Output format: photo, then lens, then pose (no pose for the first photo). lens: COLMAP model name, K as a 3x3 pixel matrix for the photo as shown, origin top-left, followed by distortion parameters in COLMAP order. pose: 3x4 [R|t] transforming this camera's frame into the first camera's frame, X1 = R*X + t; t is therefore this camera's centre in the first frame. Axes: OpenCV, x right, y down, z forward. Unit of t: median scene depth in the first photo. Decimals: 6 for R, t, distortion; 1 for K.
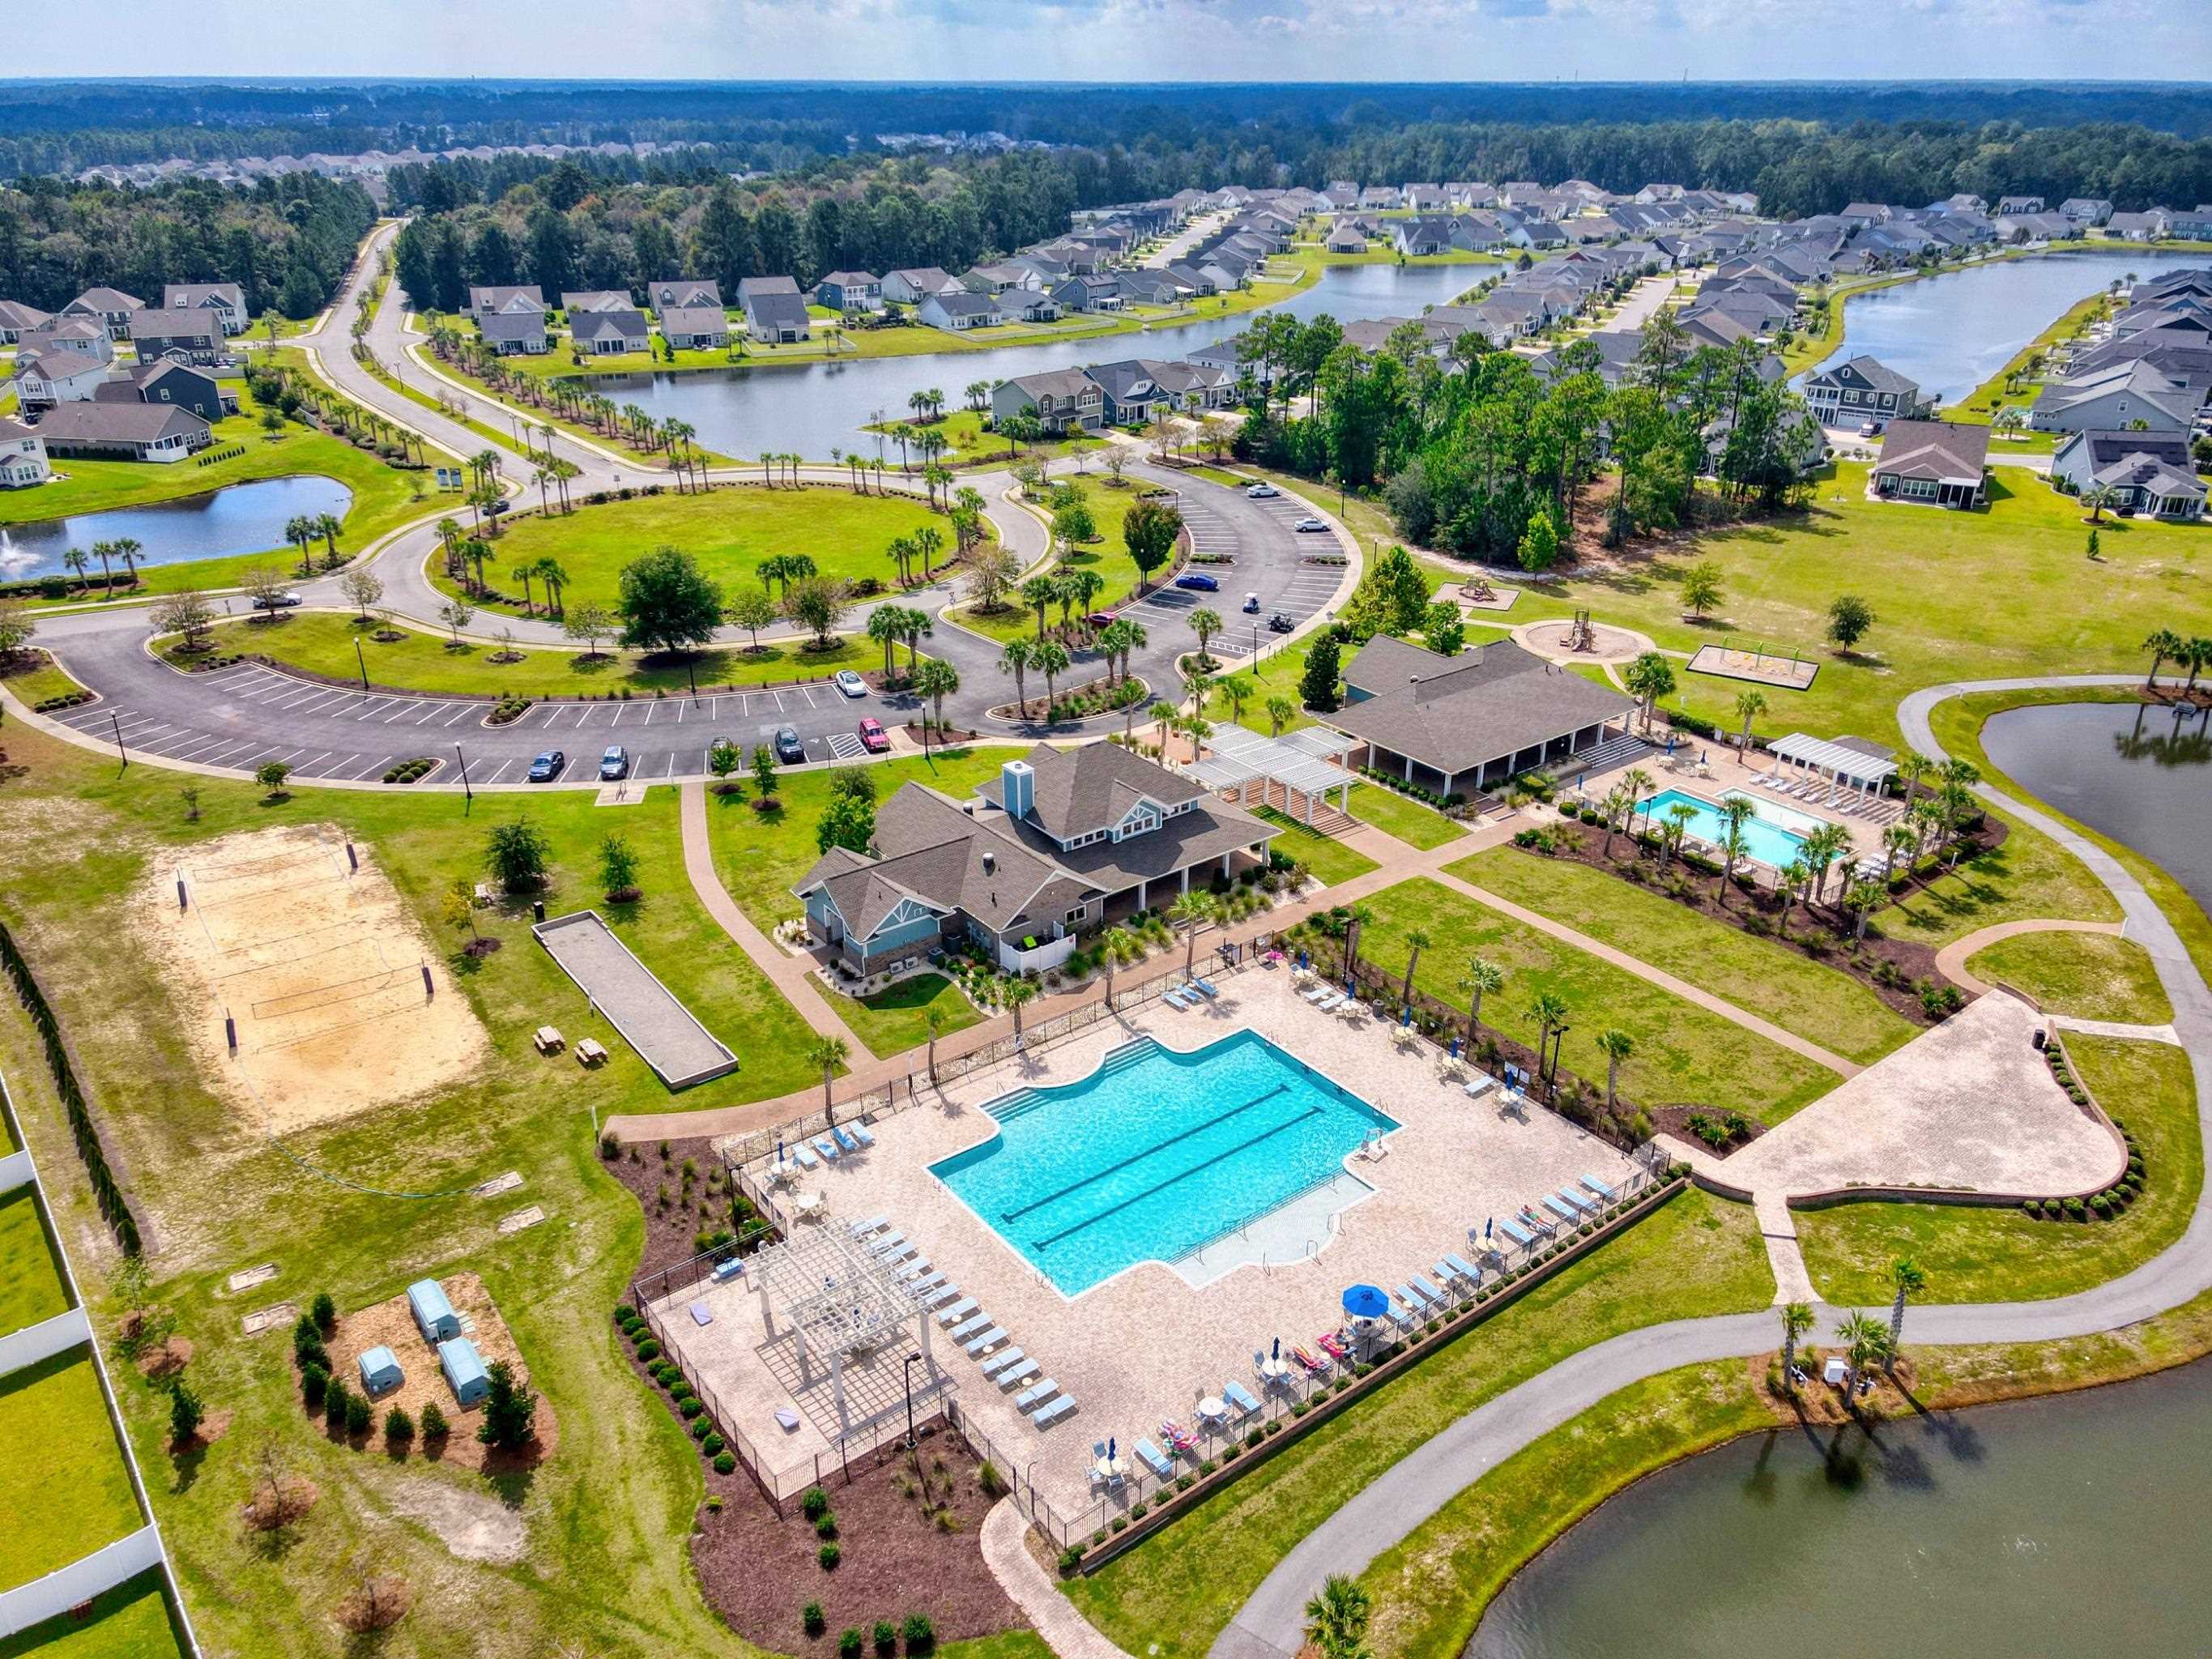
lens RADIAL K [[1616.9, 0, 1106.0], [0, 1616.9, 829.5], [0, 0, 1]] dist [0.002483, 0.010529]
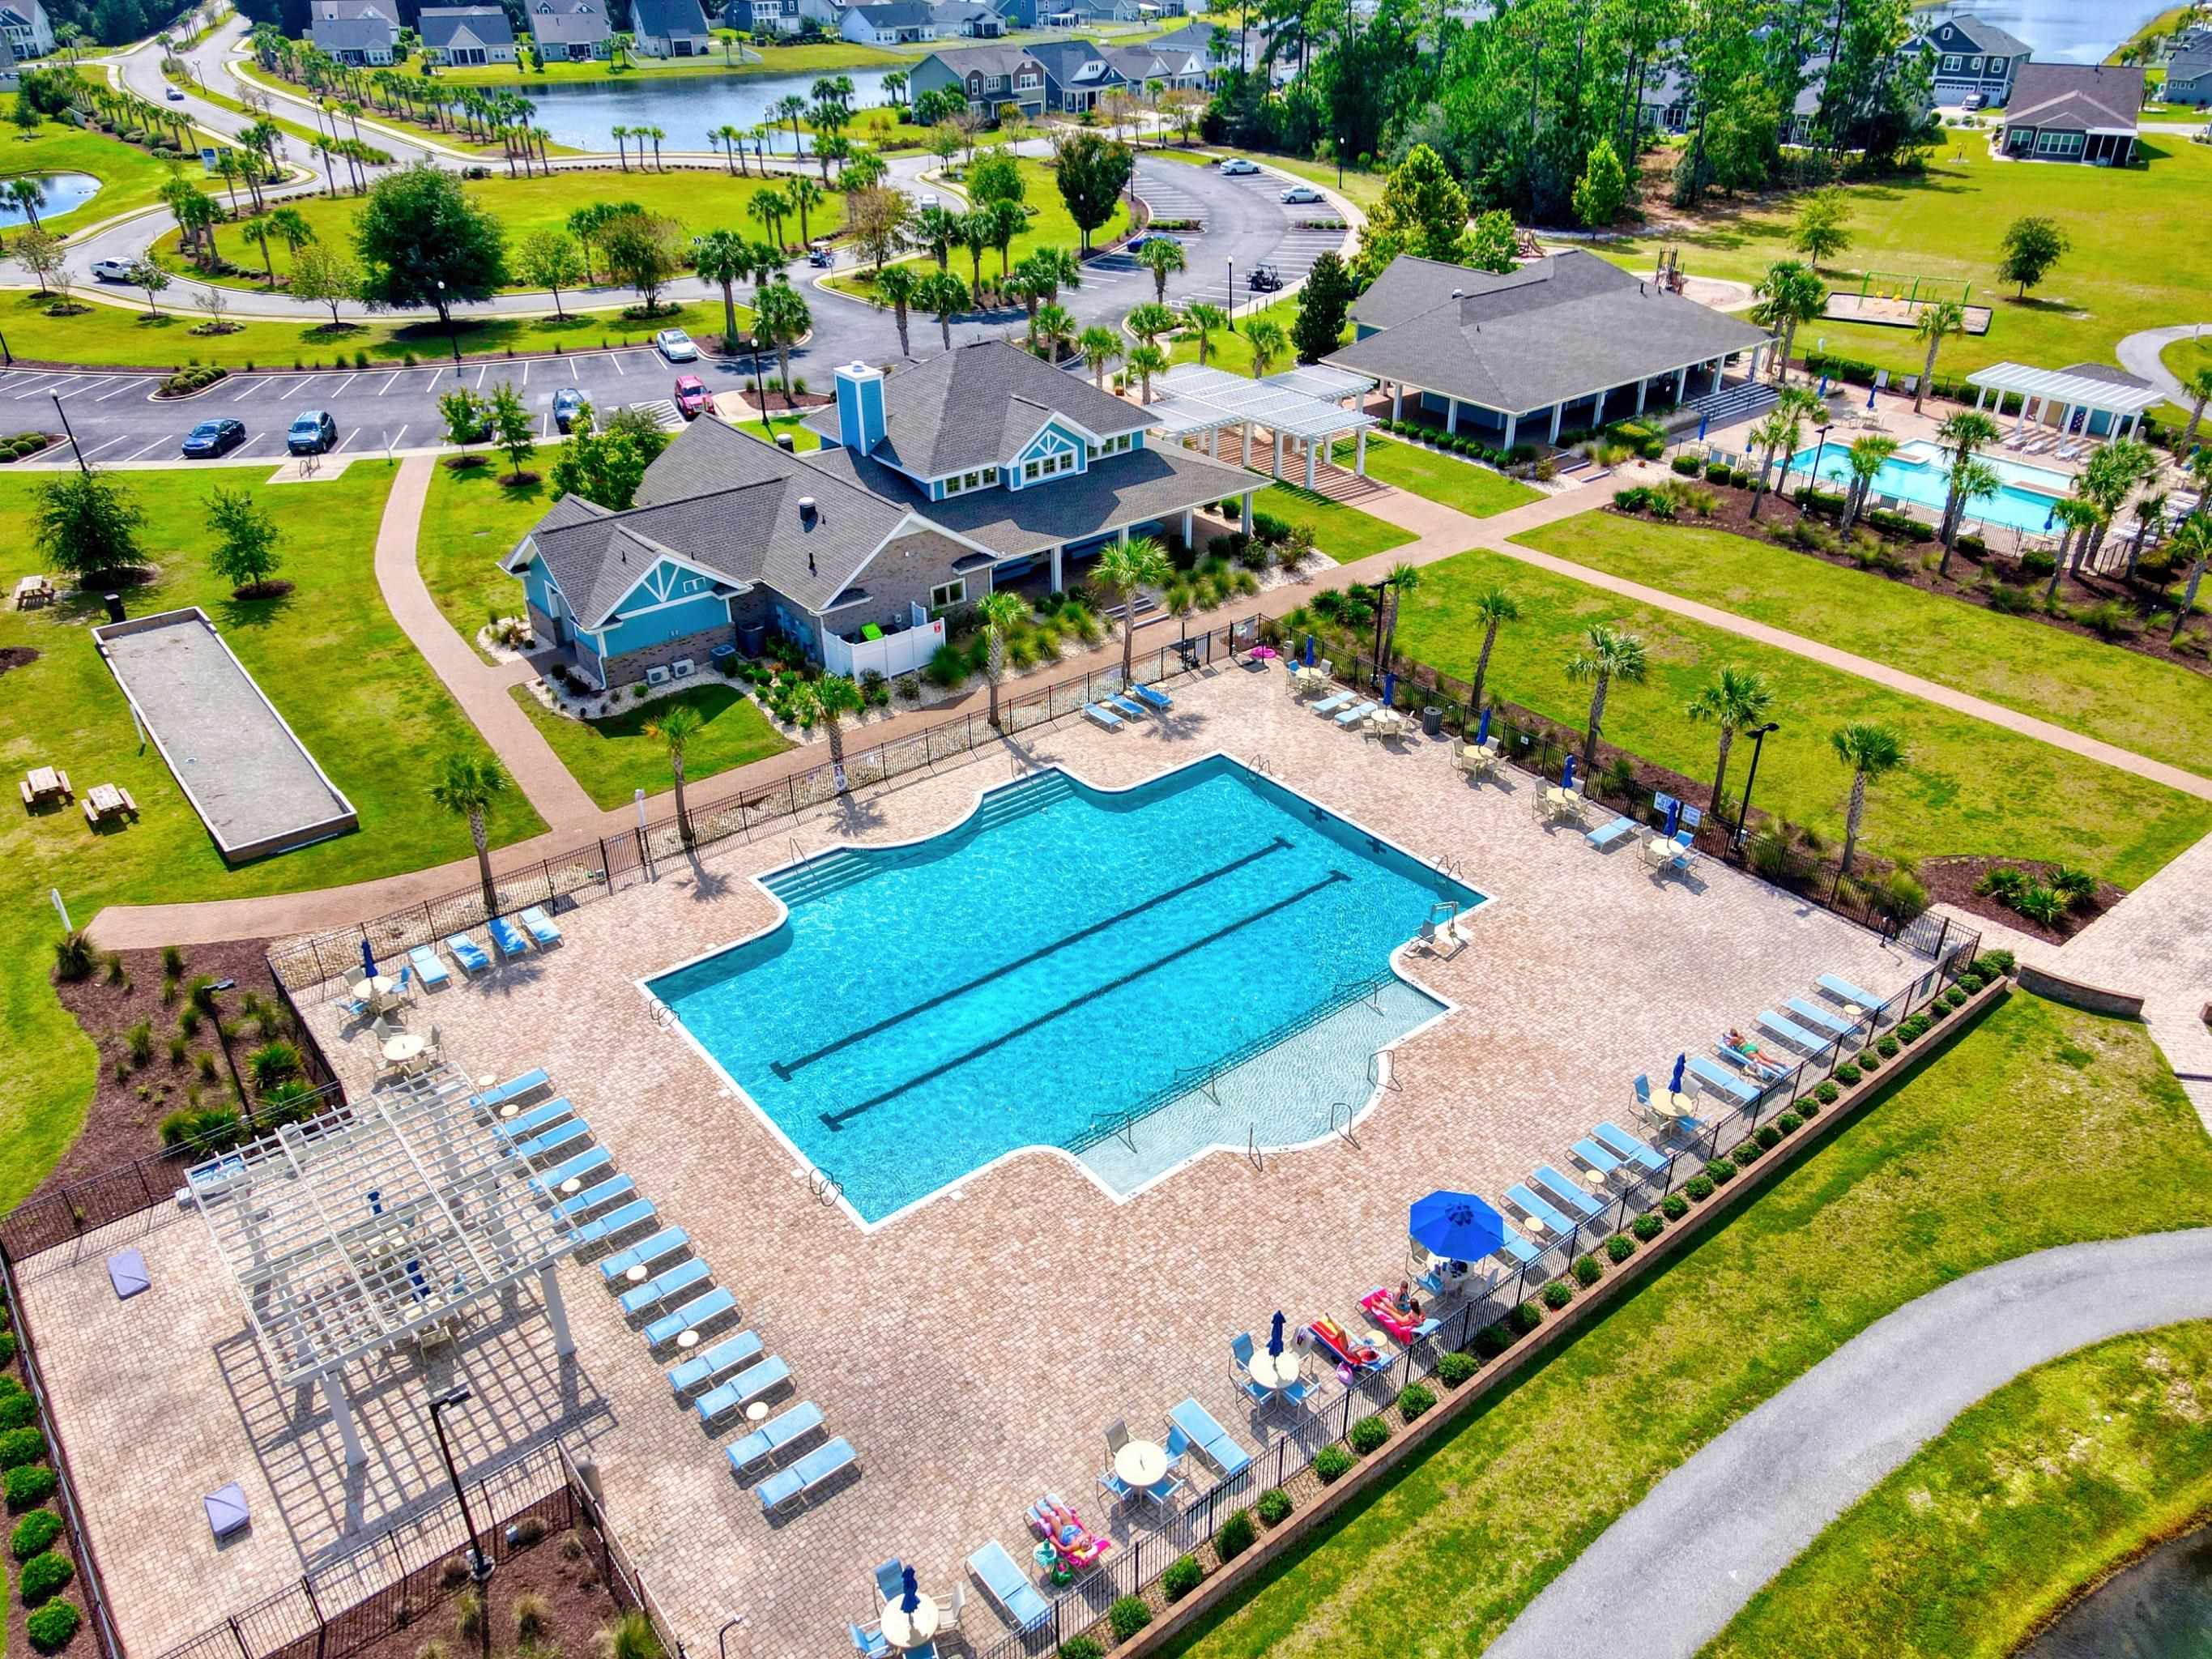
lens RADIAL K [[1592.5, 0, 1109.4], [0, 1592.5, 854.7], [0, 0, 1]] dist [0.018358, -0.003393]
pose [[0.999778, -0.017006, 0.012478, 0.034052], [0.015493, 0.993516, 0.112634, 0.083040], [-0.014313, -0.112415, 0.993558, 0.359345]]
